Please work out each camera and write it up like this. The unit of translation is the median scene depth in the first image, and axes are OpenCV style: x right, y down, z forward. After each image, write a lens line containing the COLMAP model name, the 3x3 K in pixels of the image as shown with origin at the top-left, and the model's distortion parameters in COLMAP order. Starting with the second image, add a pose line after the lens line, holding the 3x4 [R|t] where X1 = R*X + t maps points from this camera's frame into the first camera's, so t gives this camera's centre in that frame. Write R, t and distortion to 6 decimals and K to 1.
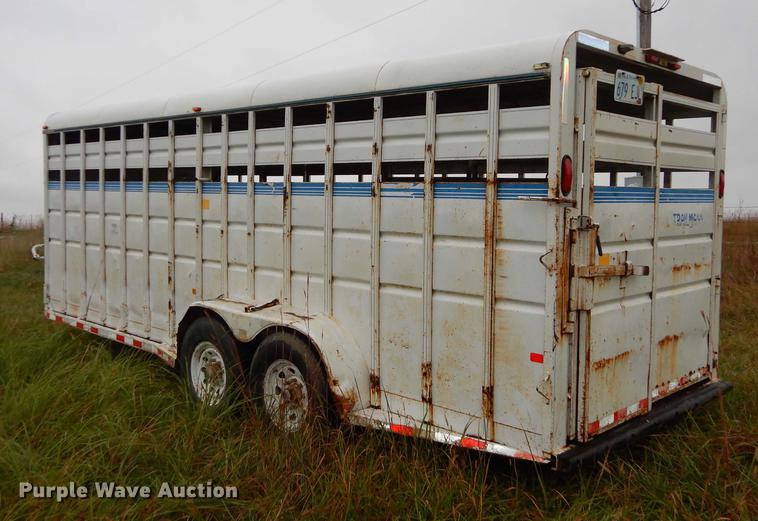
lens RADIAL K [[740.2, 0, 381.0], [0, 740.2, 237.2], [0, 0, 1]] dist [0.007355, 0.008251]
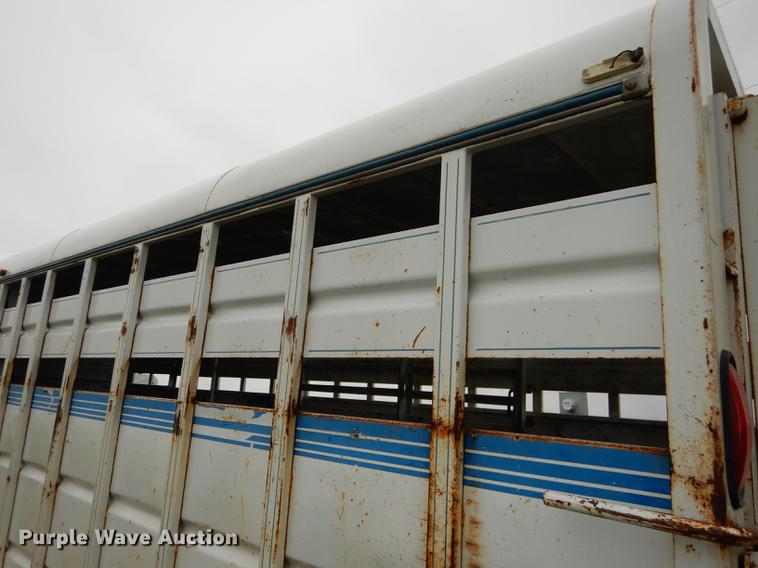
lens RADIAL K [[535.5, 0, 375.5], [0, 535.5, 284.2], [0, 0, 1]] dist [0.014731, 0.002405]
pose [[0.997307, 0.053127, 0.050569, 0.094959], [-0.038438, 0.965767, -0.256548, -0.068678], [-0.062468, 0.253913, 0.965208, 0.704386]]
